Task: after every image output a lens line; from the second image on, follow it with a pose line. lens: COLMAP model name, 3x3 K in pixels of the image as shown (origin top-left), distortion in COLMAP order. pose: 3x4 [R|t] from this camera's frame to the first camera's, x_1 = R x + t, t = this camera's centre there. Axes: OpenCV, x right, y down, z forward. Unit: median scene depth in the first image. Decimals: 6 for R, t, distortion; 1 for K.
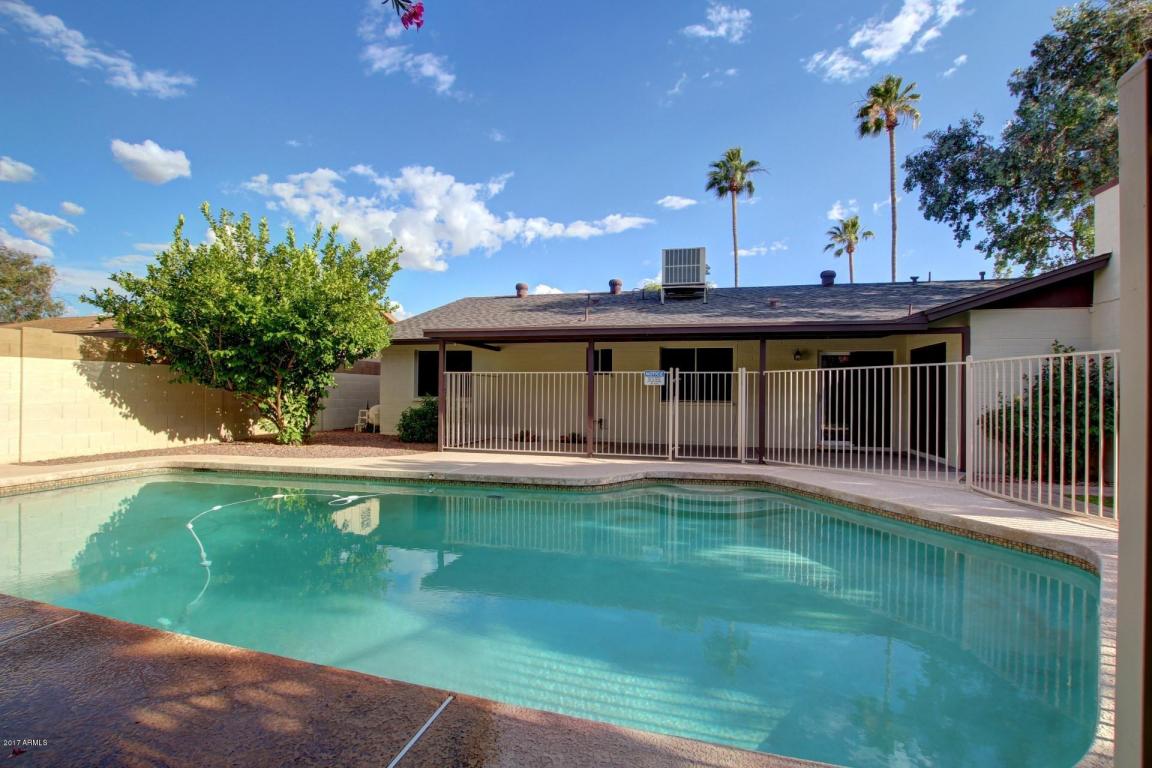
lens RADIAL K [[533.0, 0, 574.6], [0, 533.0, 382.3], [0, 0, 1]] dist [-0.024107, 0.000790]
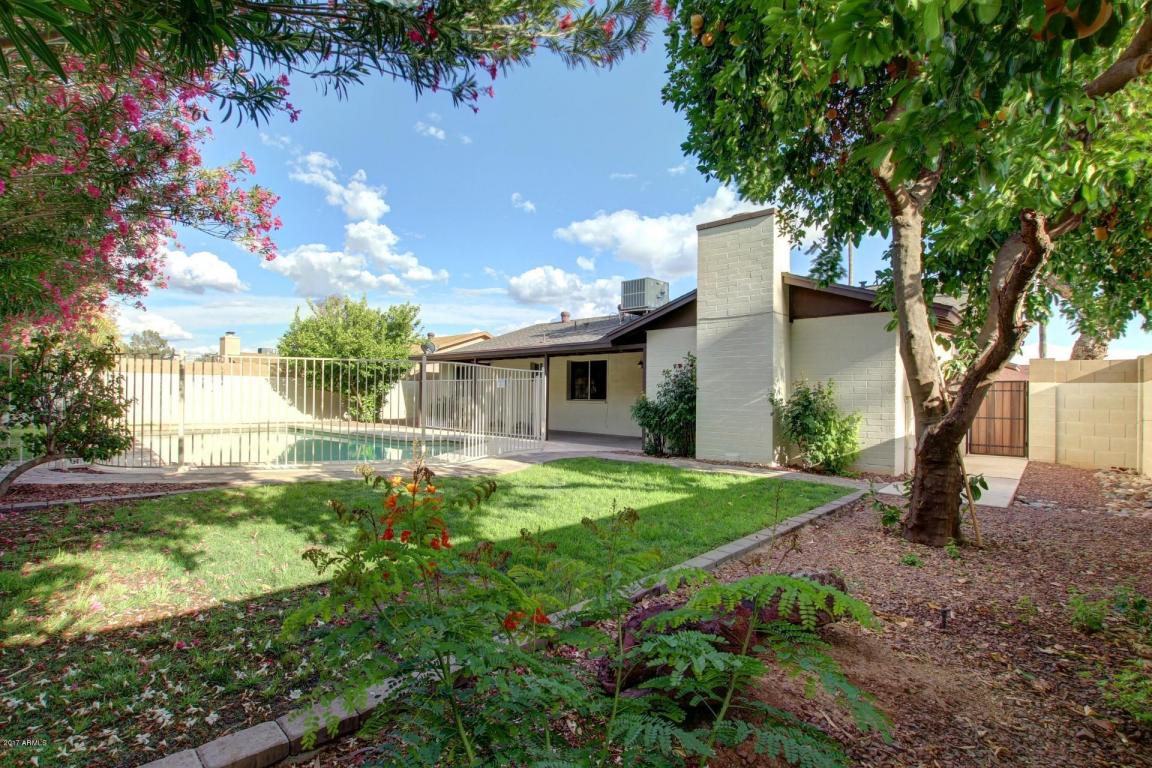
lens RADIAL K [[533.0, 0, 574.7], [0, 533.0, 386.7], [0, 0, 1]] dist [-0.024107, 0.000790]
pose [[0.880217, -0.004349, -0.474551, 0.795193], [0.004095, 0.999990, -0.001569, 0.001884], [0.474554, -0.000563, 0.880226, -0.201173]]
